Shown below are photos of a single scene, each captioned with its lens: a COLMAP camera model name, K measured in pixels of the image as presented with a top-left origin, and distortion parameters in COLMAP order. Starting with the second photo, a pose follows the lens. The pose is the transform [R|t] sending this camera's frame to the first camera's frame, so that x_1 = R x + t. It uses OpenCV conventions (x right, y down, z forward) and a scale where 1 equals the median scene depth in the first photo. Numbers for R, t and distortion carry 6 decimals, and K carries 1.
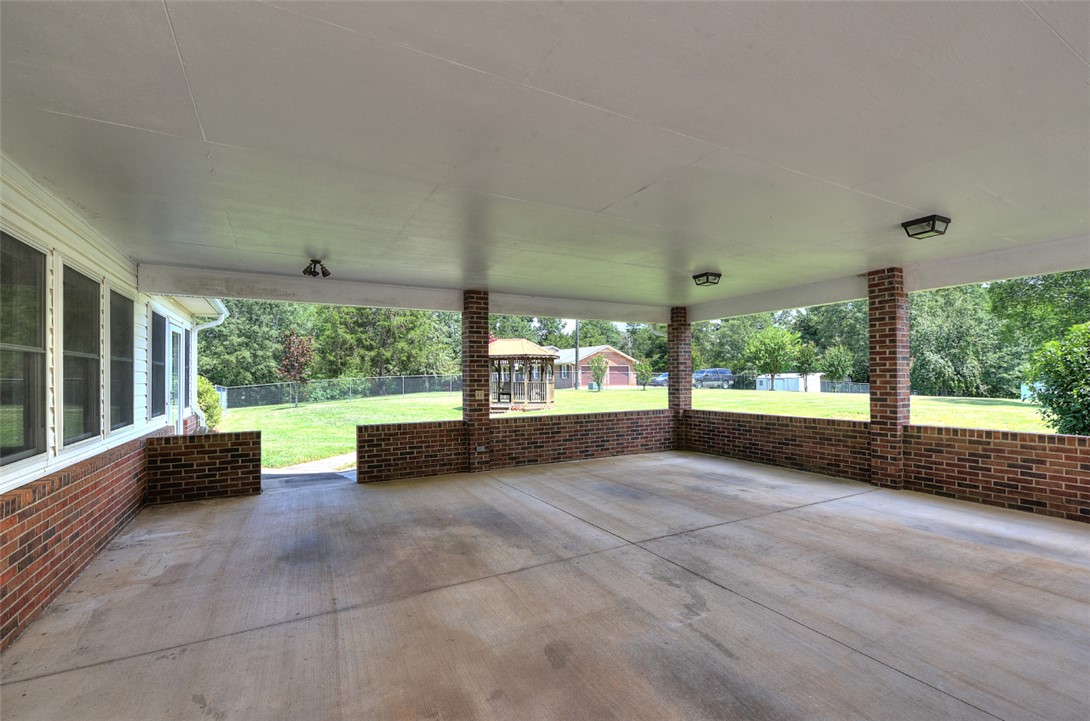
lens RADIAL K [[485.0, 0, 542.6], [0, 485.0, 380.8], [0, 0, 1]] dist [-0.003721, 0.002785]
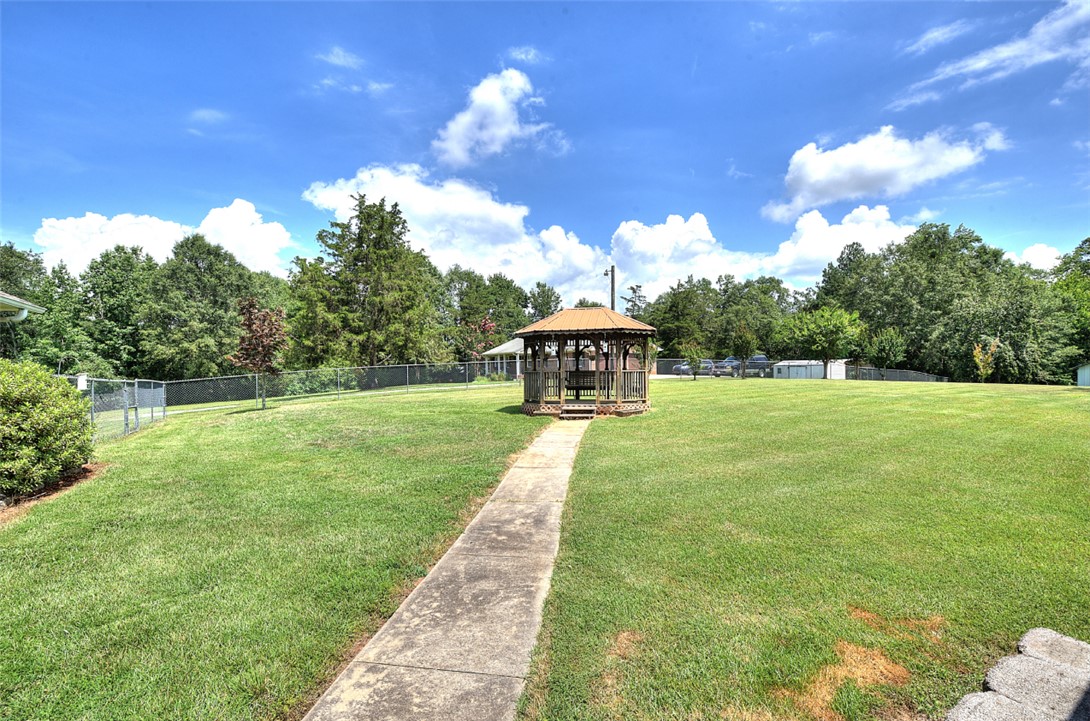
lens RADIAL K [[485.0, 0, 550.8], [0, 485.0, 387.5], [0, 0, 1]] dist [-0.003721, 0.002785]
pose [[0.998670, -0.008596, 0.050827, -0.483562], [0.006765, 0.999326, 0.036078, 0.003099], [-0.051103, -0.035686, 0.998056, 1.067792]]
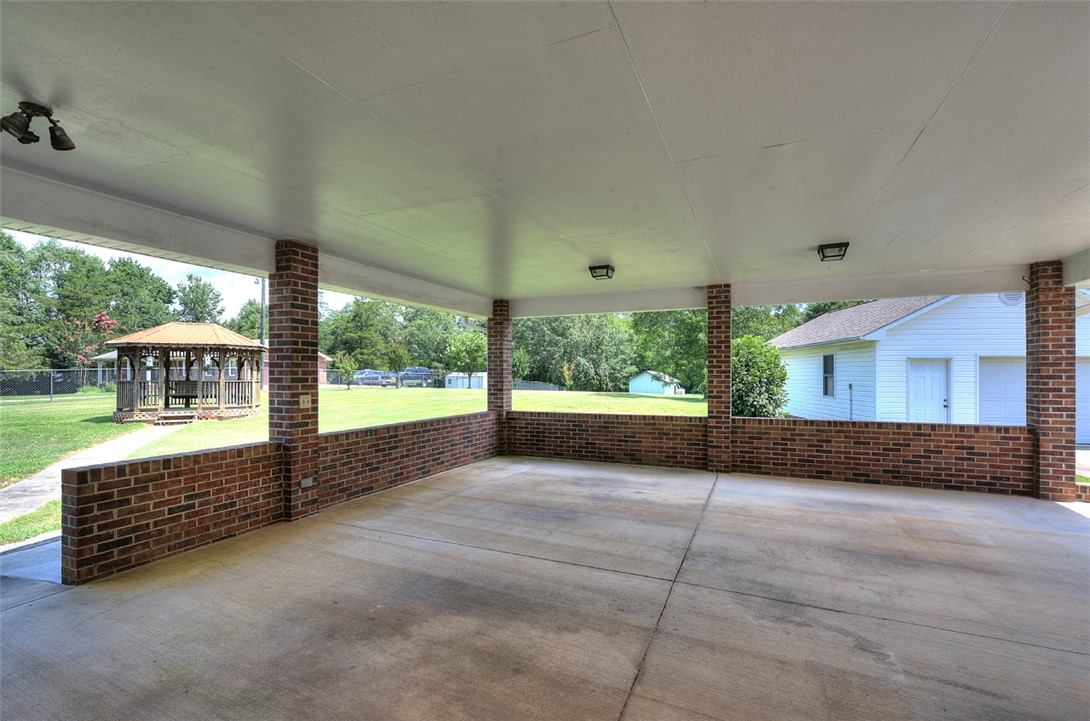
lens RADIAL K [[485.0, 0, 551.2], [0, 485.0, 378.9], [0, 0, 1]] dist [-0.003721, 0.002785]
pose [[0.792316, 0.001585, 0.610109, -0.269239], [-0.001336, 0.999999, -0.000863, -0.002036], [-0.610109, -0.000132, 0.792317, 0.272923]]
